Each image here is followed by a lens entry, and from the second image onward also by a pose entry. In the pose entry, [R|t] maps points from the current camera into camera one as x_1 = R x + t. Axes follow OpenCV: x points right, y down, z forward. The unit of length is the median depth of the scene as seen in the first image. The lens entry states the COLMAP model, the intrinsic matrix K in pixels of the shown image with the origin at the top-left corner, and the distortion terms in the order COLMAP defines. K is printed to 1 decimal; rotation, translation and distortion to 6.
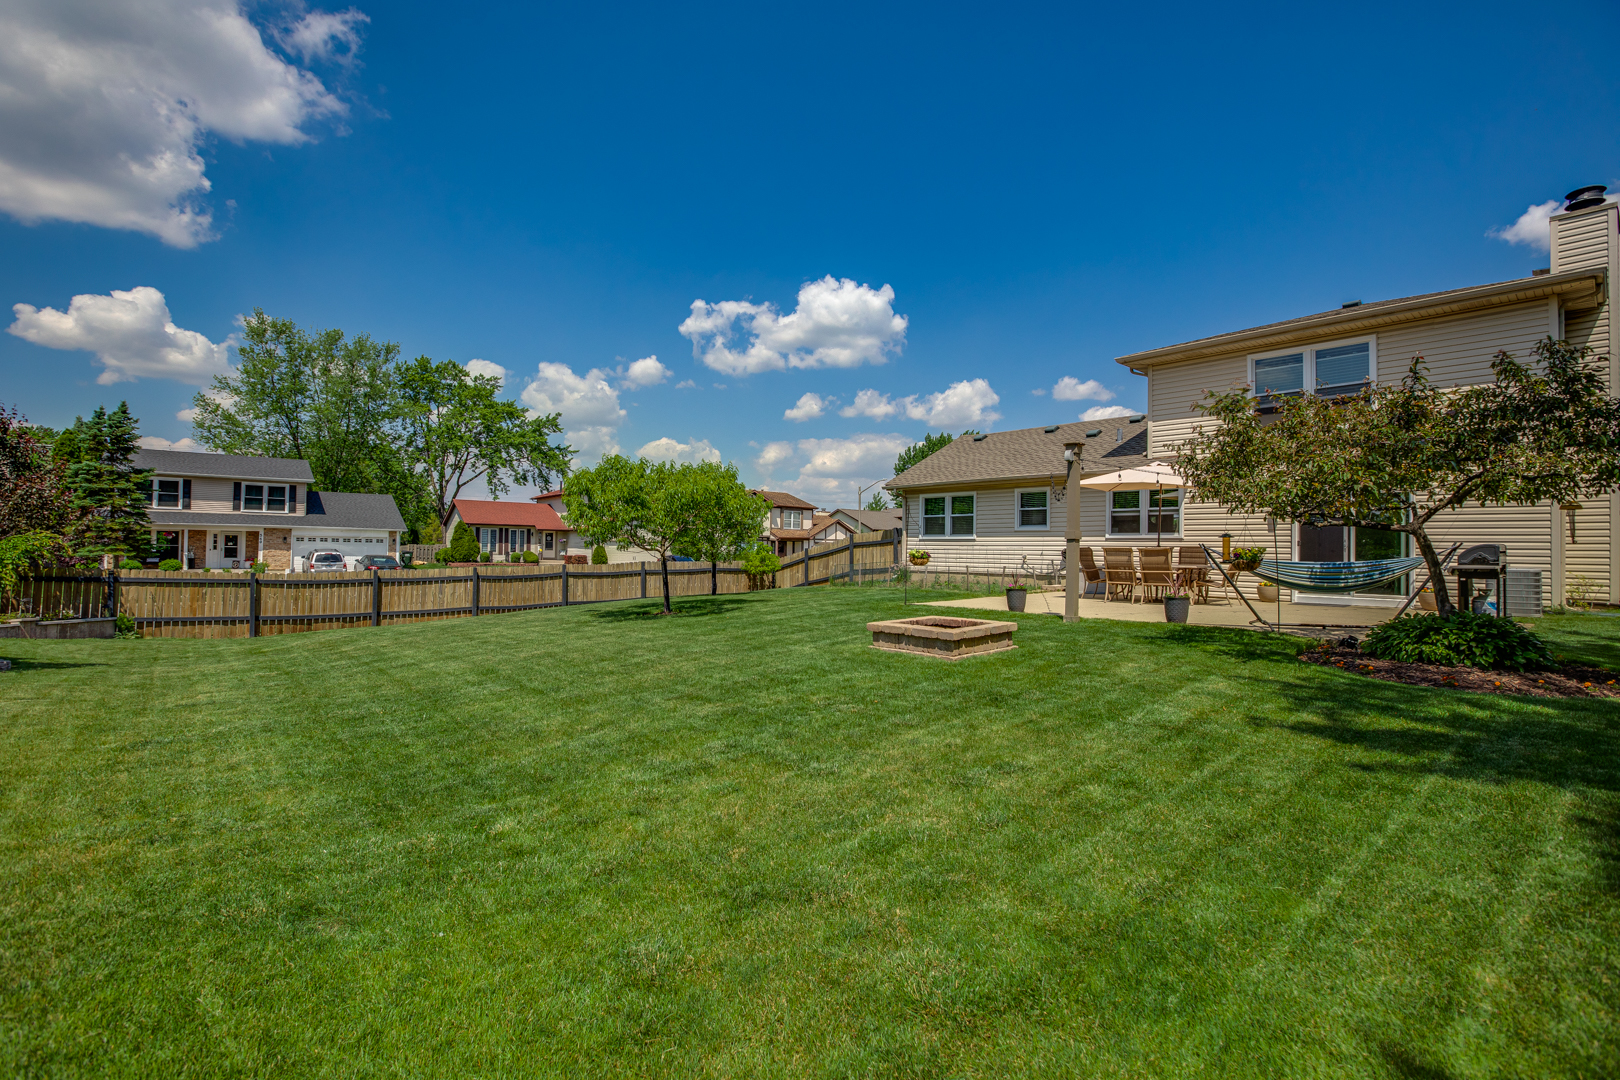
lens RADIAL K [[738.5, 0, 810.0], [0, 738.5, 540.0], [0, 0, 1]] dist [-0.044166, 0.000211]
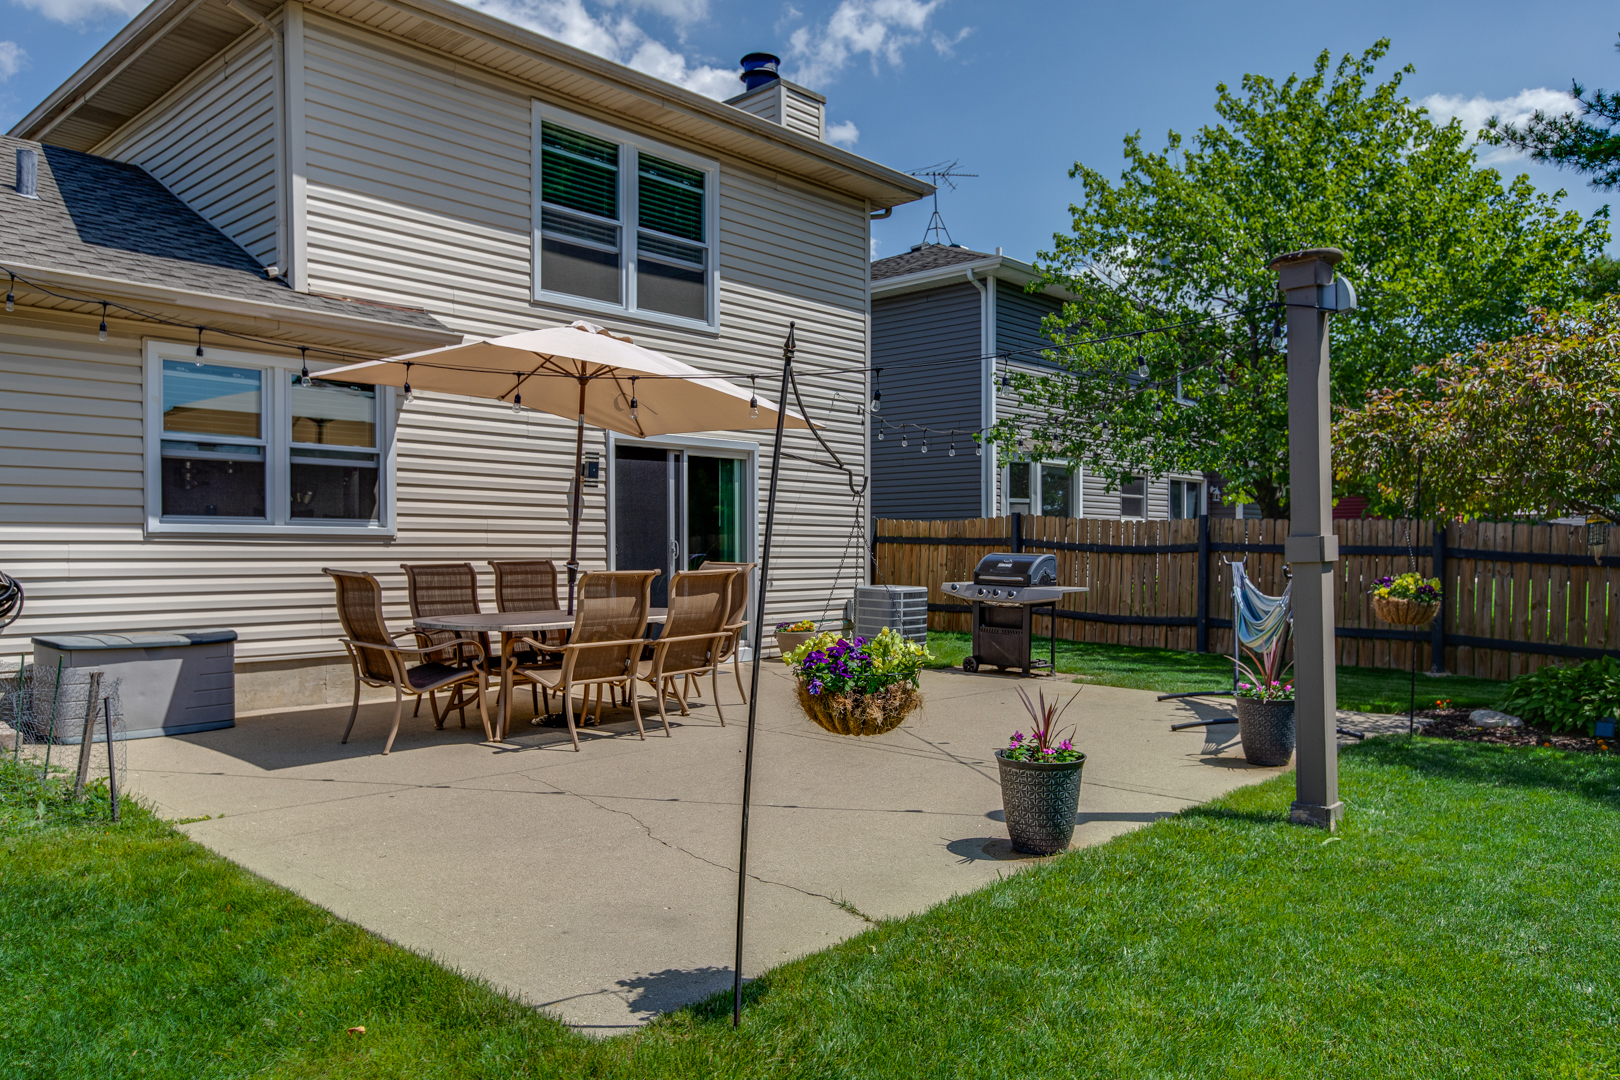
lens RADIAL K [[1189.3, 0, 810.0], [0, 1189.3, 540.0], [0, 0, 1]] dist [0.006936, 0.002260]
pose [[-0.086035, -0.007175, 0.996266, -0.076056], [-0.018463, 0.999814, 0.005606, -0.005939], [-0.996121, -0.017912, -0.086151, 0.675993]]
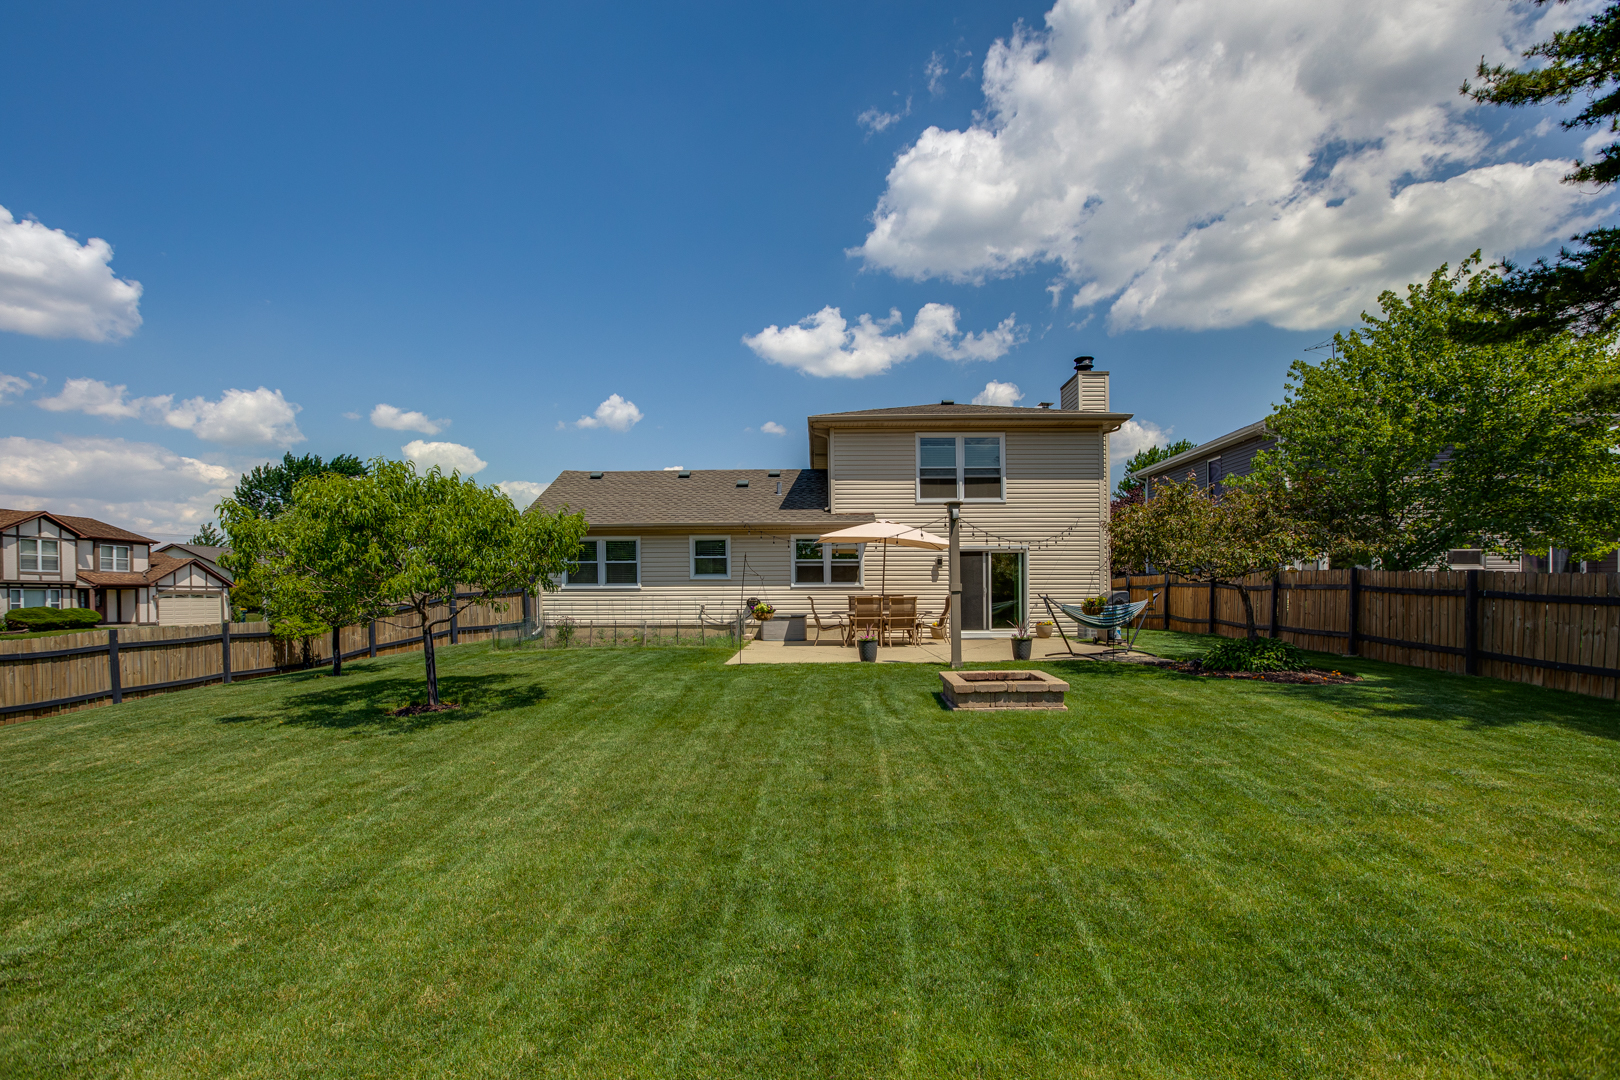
lens RADIAL K [[761.9, 0, 813.3], [0, 761.9, 594.4], [0, 0, 1]] dist [-0.028305, 0.000237]
pose [[0.691131, -0.014645, 0.722581, -0.316383], [0.004200, 0.999859, 0.016248, -0.008416], [-0.722718, -0.008195, 0.691095, 0.192640]]
